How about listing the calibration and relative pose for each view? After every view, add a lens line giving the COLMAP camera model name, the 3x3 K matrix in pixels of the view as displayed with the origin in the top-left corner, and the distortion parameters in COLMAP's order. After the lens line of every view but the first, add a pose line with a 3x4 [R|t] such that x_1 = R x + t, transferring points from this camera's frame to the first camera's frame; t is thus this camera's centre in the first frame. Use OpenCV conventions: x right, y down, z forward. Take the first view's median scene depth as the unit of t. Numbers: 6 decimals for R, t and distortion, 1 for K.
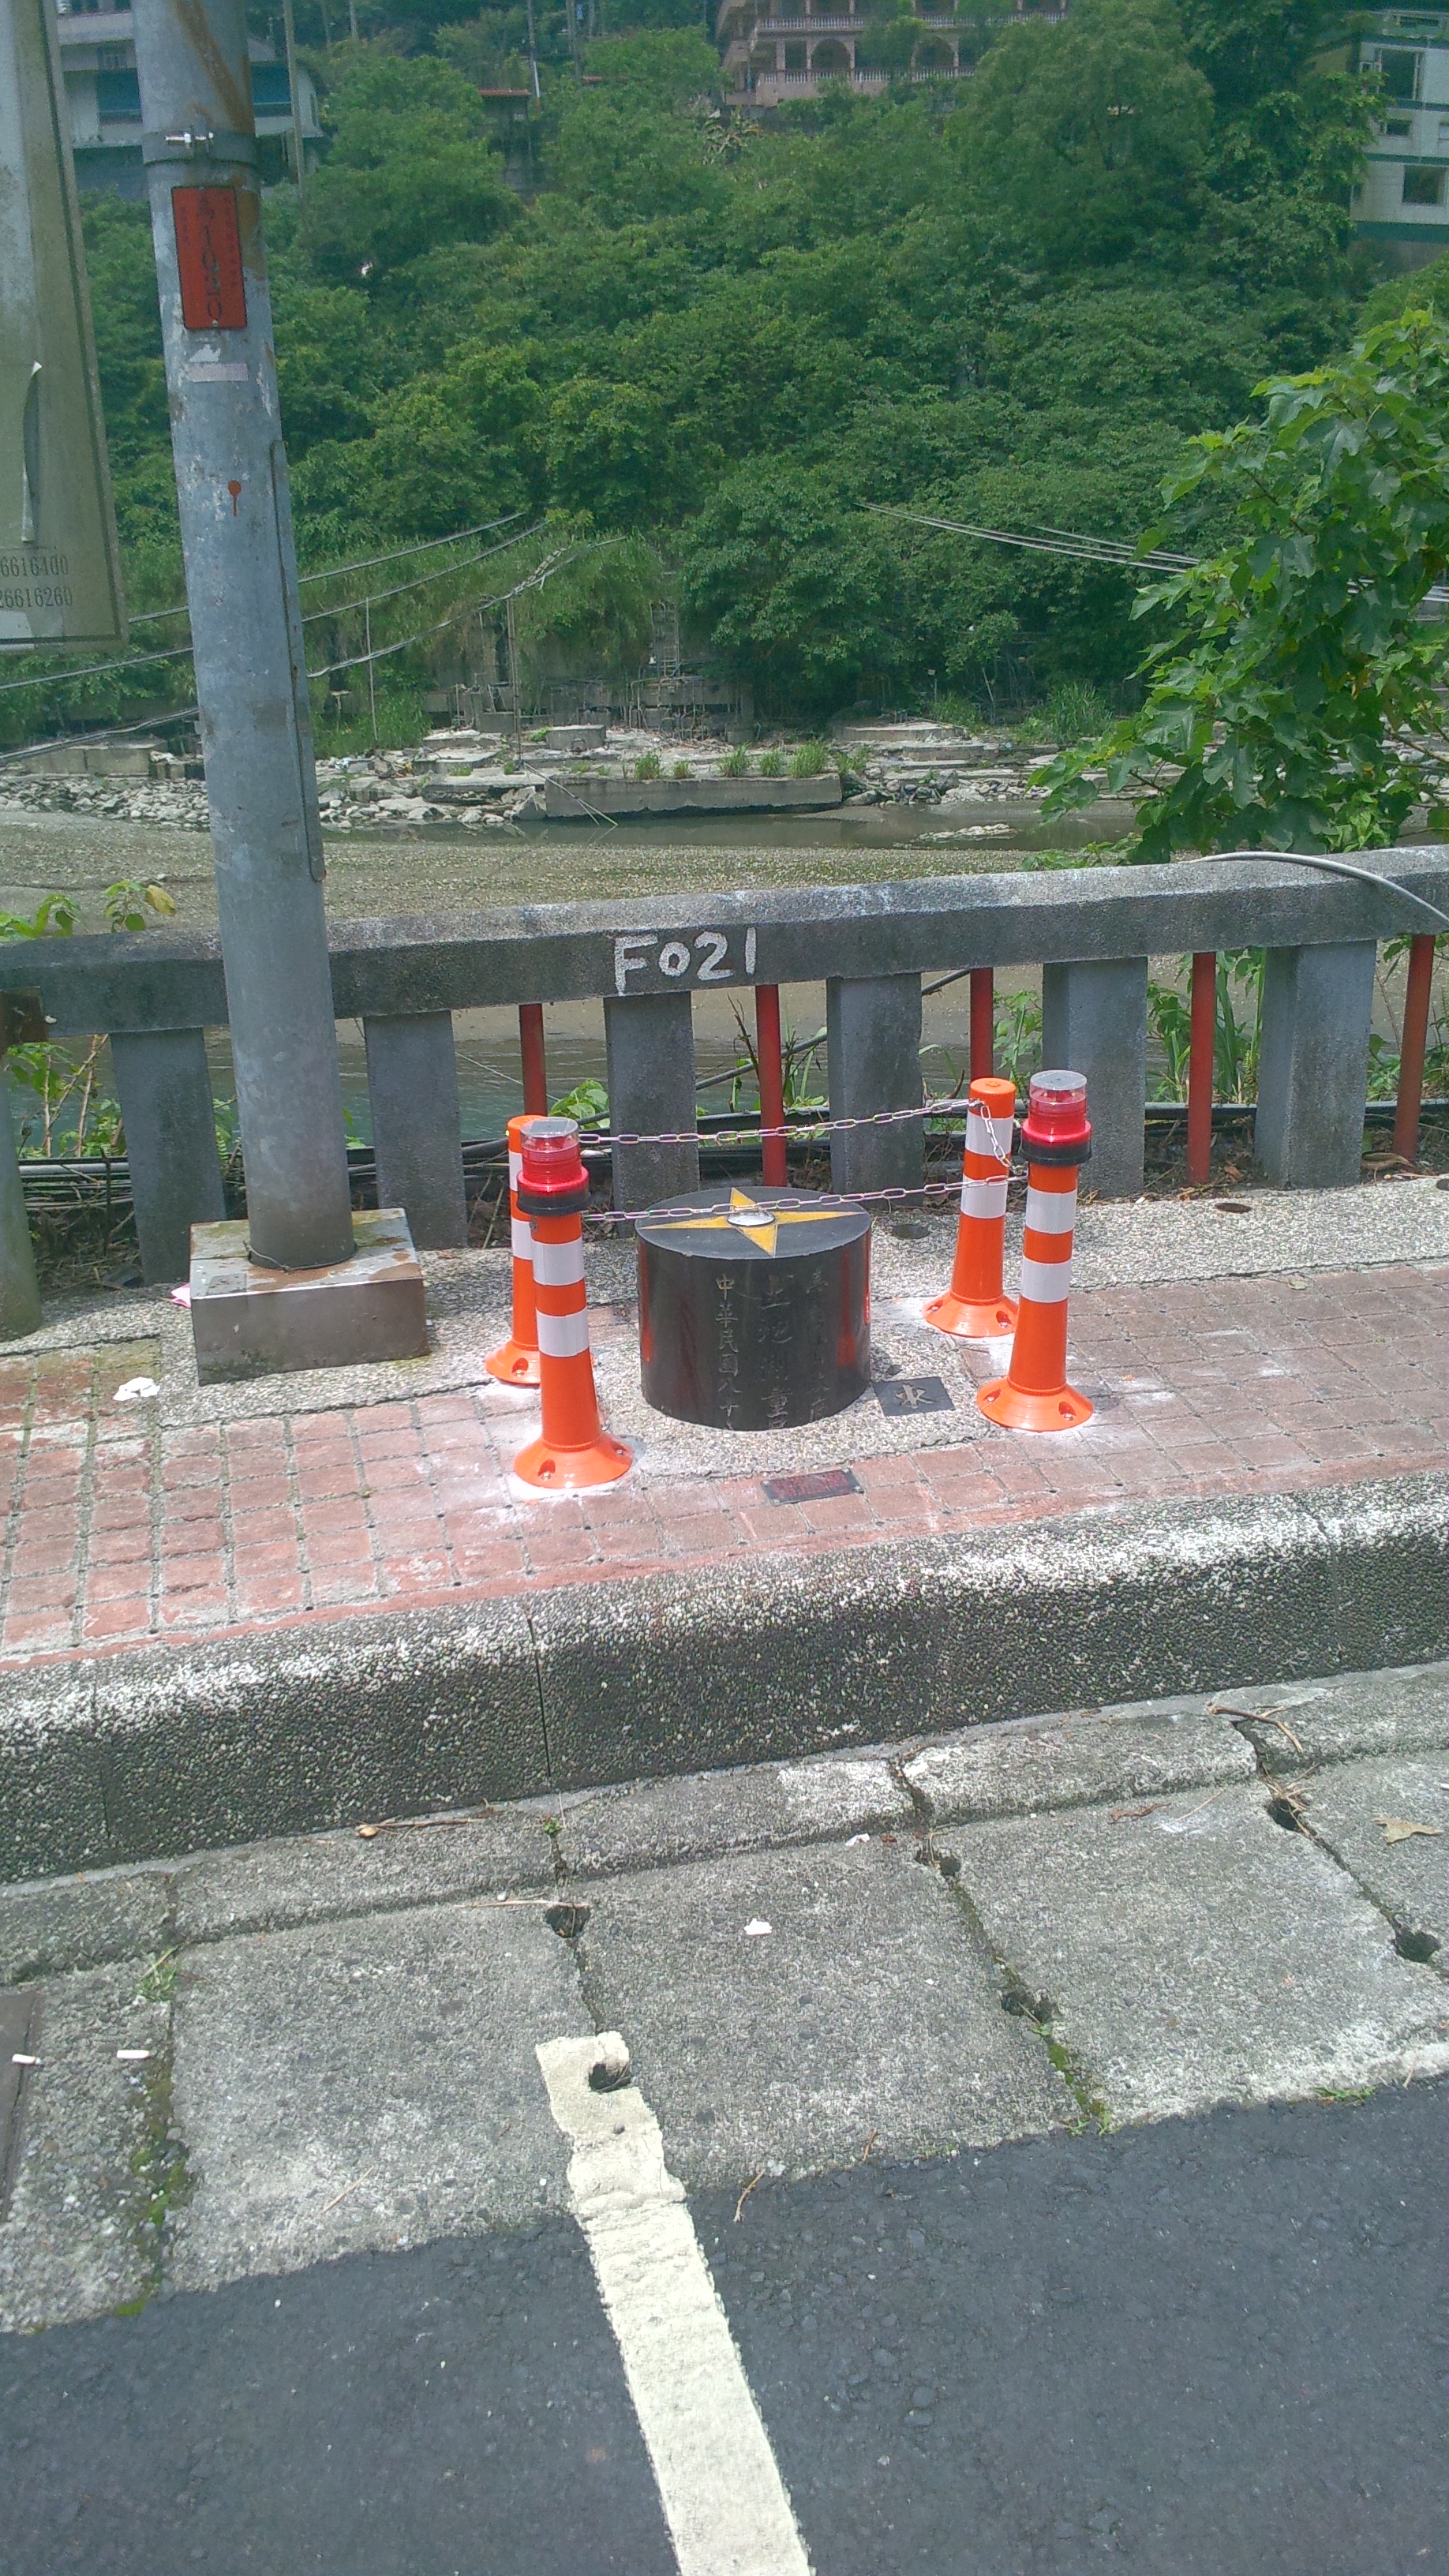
lens RADIAL K [[2091.7, 0, 696.7], [0, 2091.7, 1325.7], [0, 0, 1]] dist [0.097867, -0.183822]
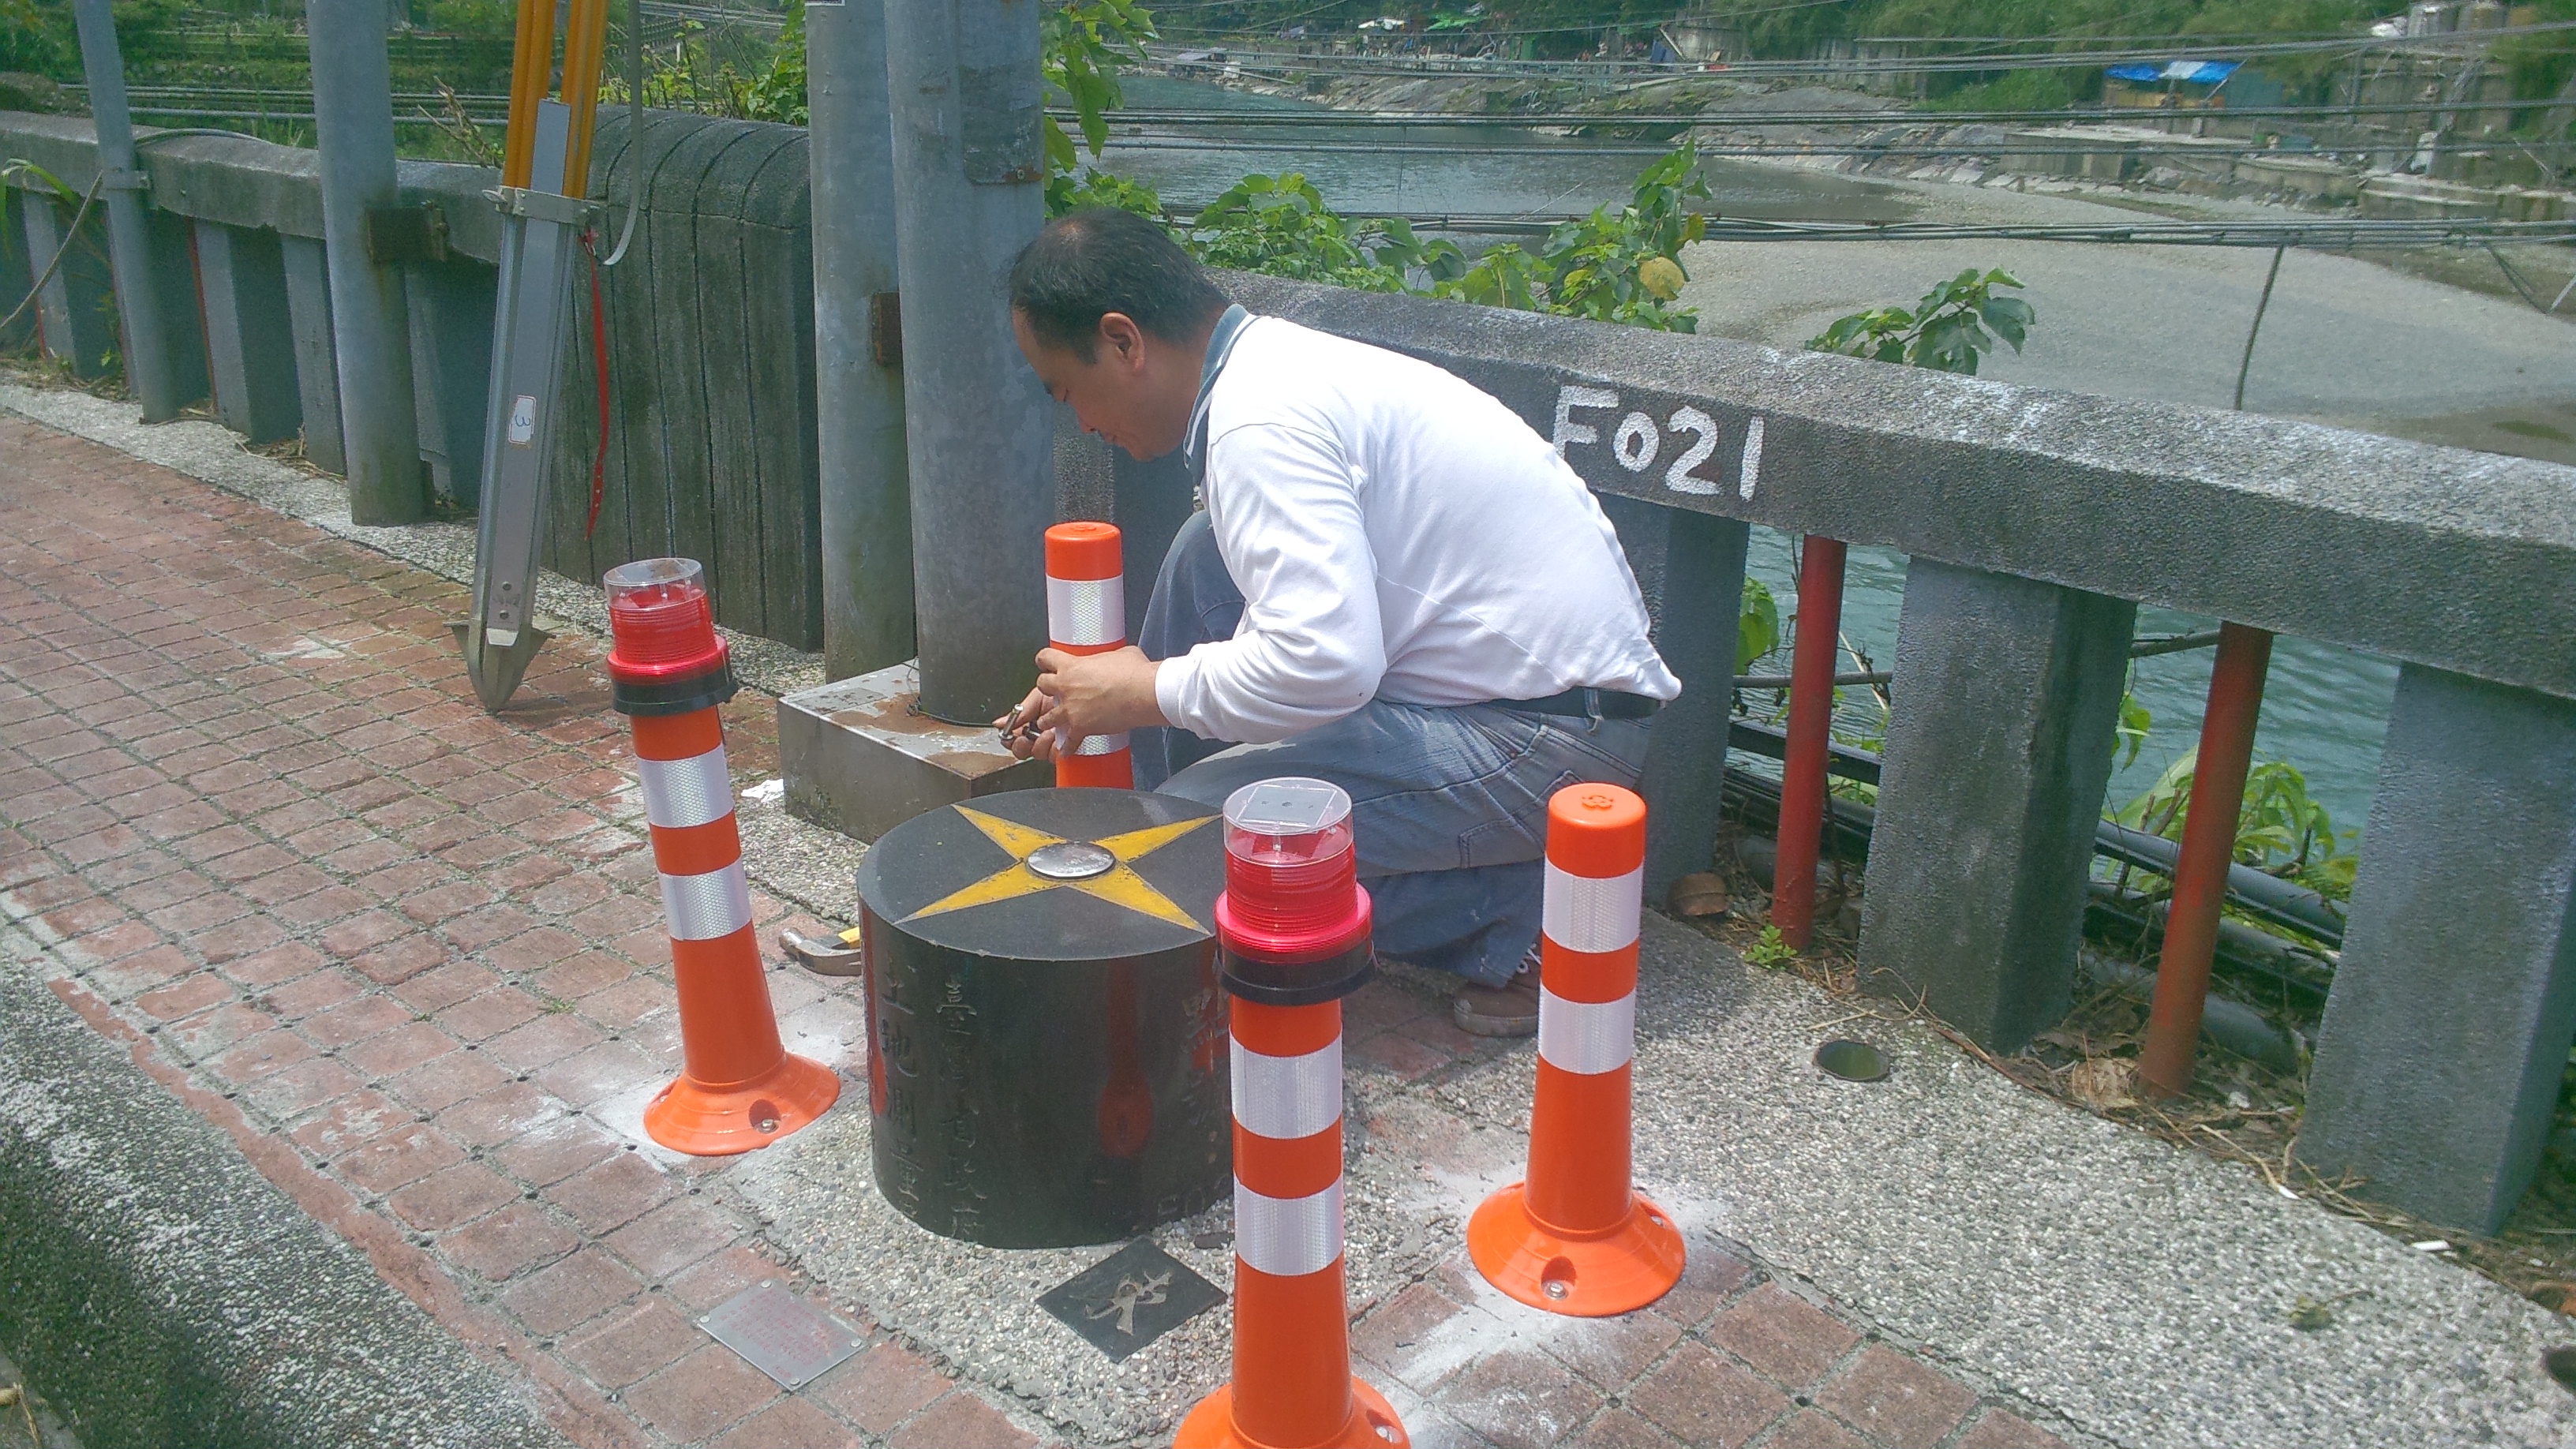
lens RADIAL K [[2091.7, 0, 1304.1], [0, 2091.7, 744.8], [0, 0, 1]] dist [0.097867, -0.183822]
pose [[0.570554, 0.323537, -0.754846, 0.437004], [-0.324685, 0.933113, 0.154530, -0.172021], [0.754353, 0.156919, 0.637439, 0.635515]]
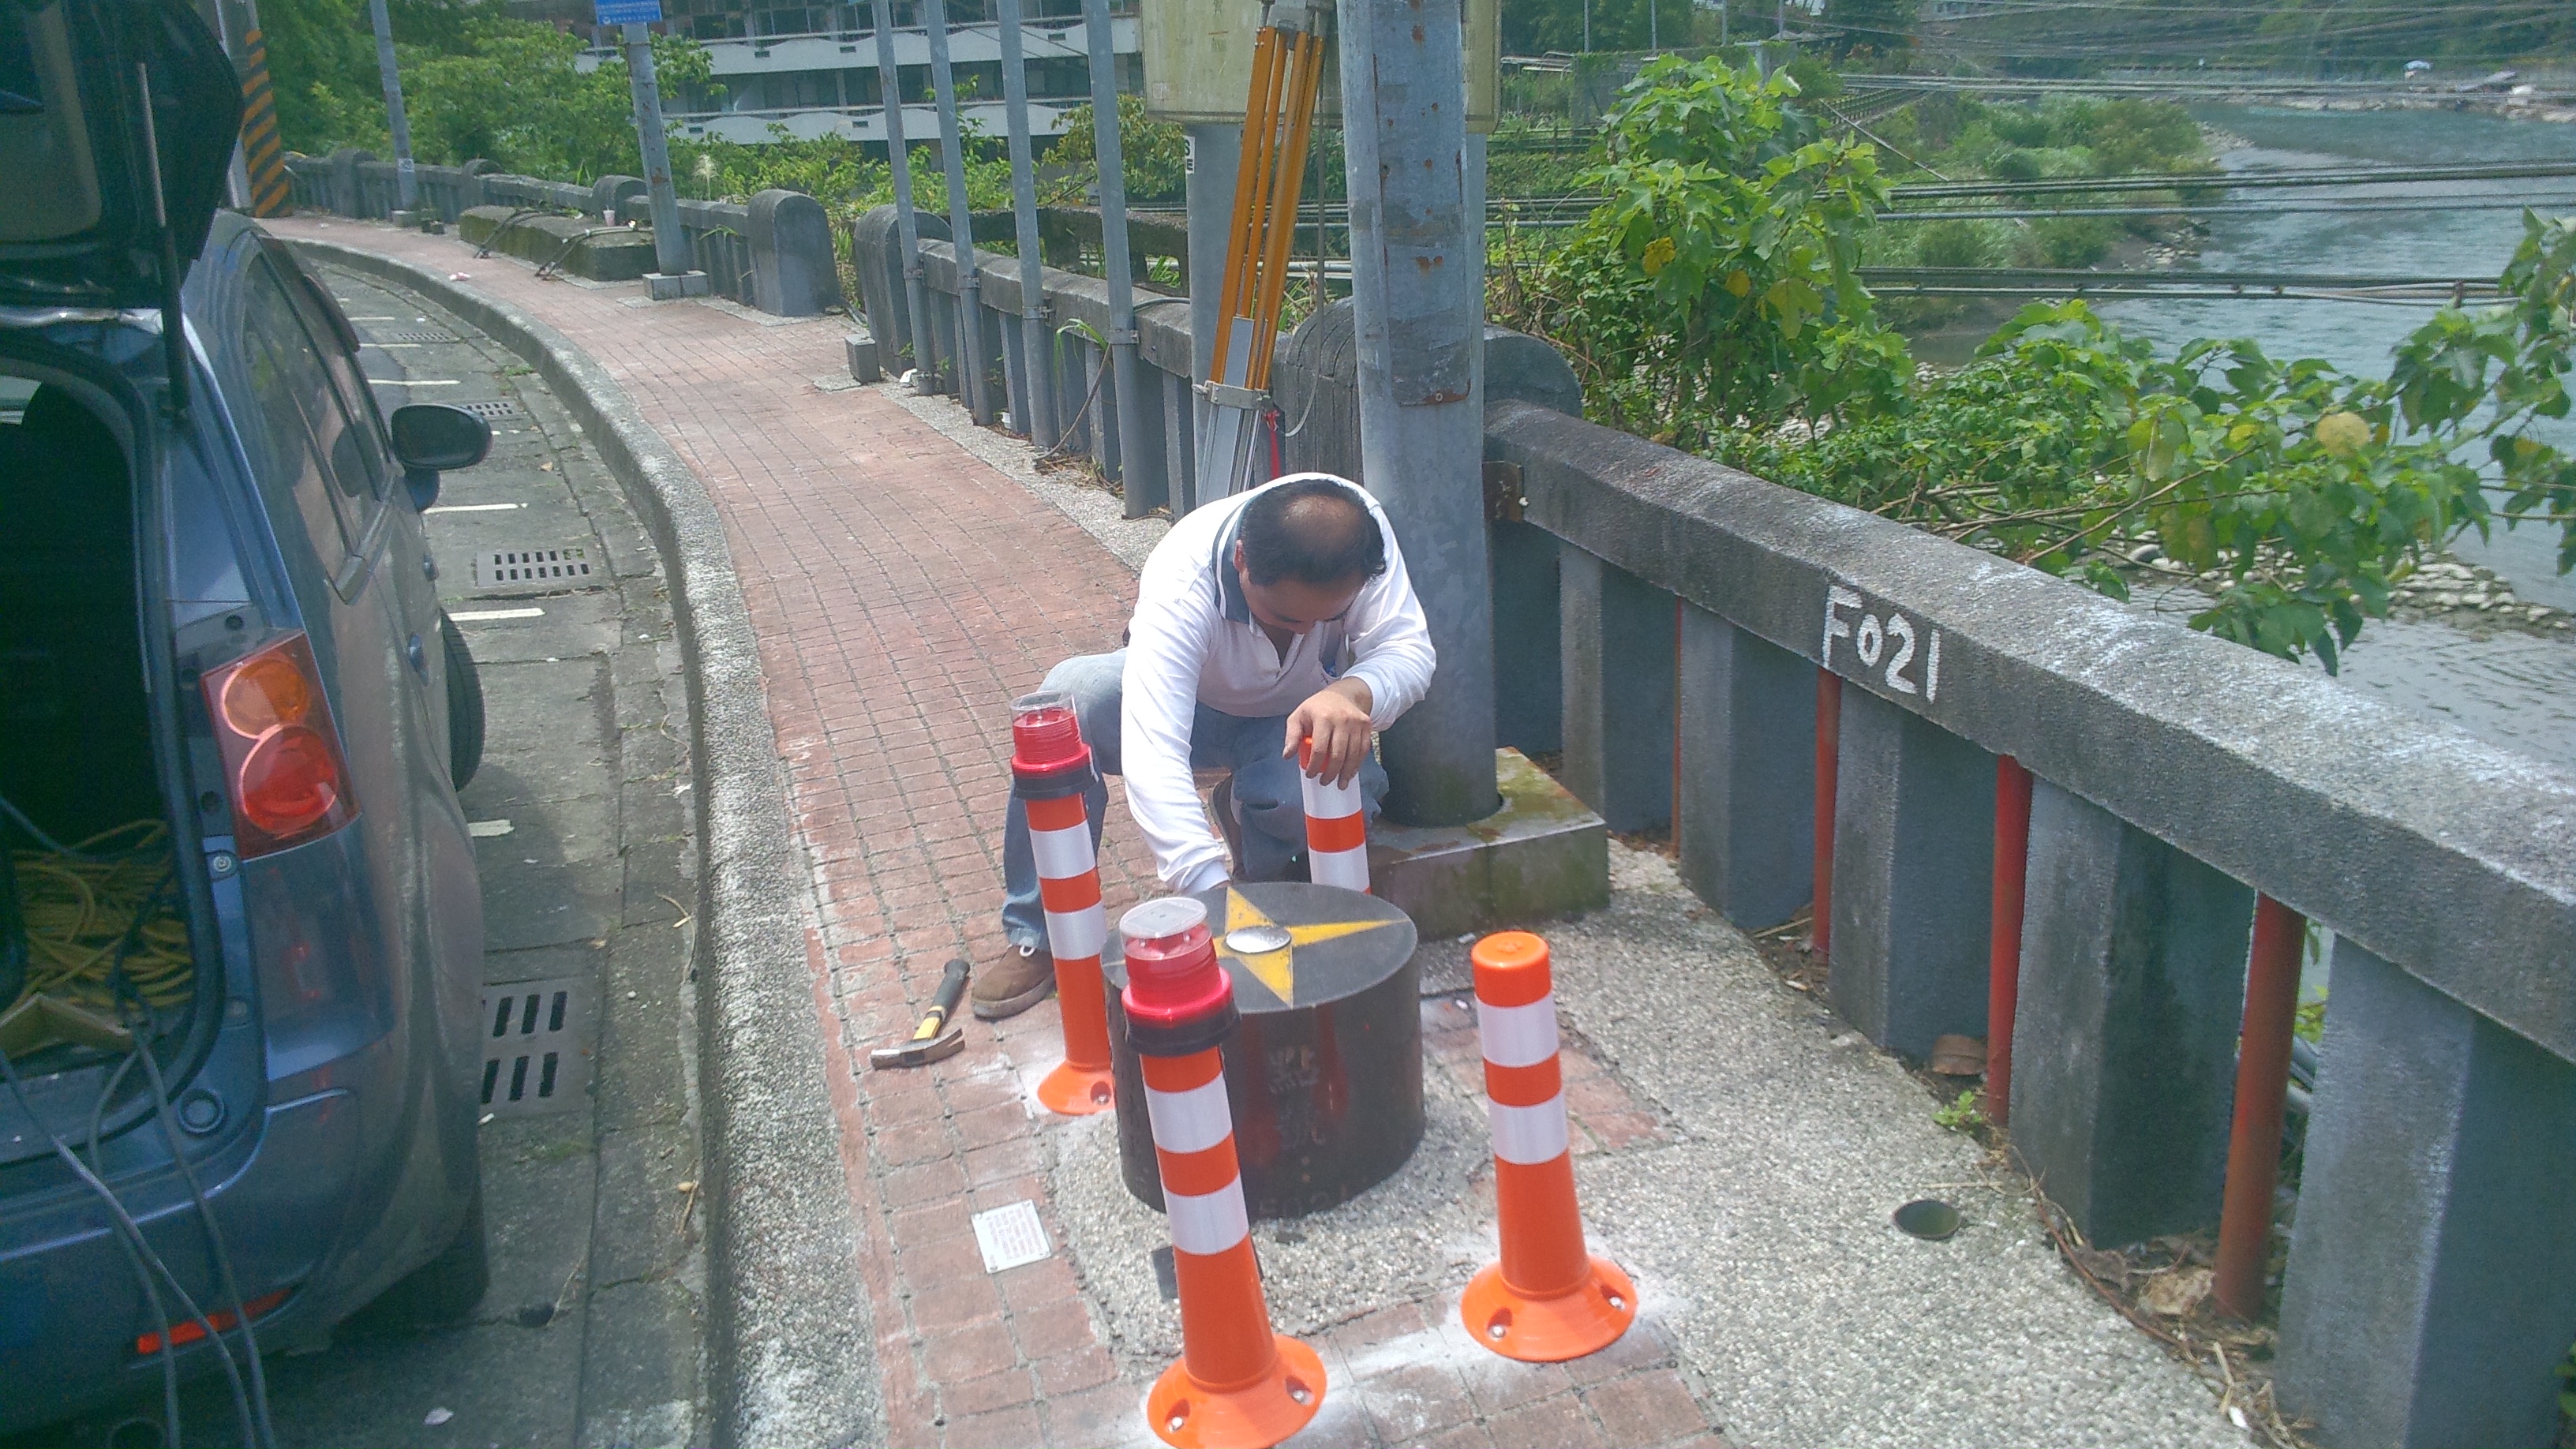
lens RADIAL K [[2091.7, 0, 1306.7], [0, 2091.7, 739.2], [0, 0, 1]] dist [0.097867, -0.183822]
pose [[0.072355, 0.333039, -0.940133, 0.650814], [-0.296199, 0.907252, 0.298595, -0.316809], [0.952382, 0.256861, 0.164290, 0.810653]]
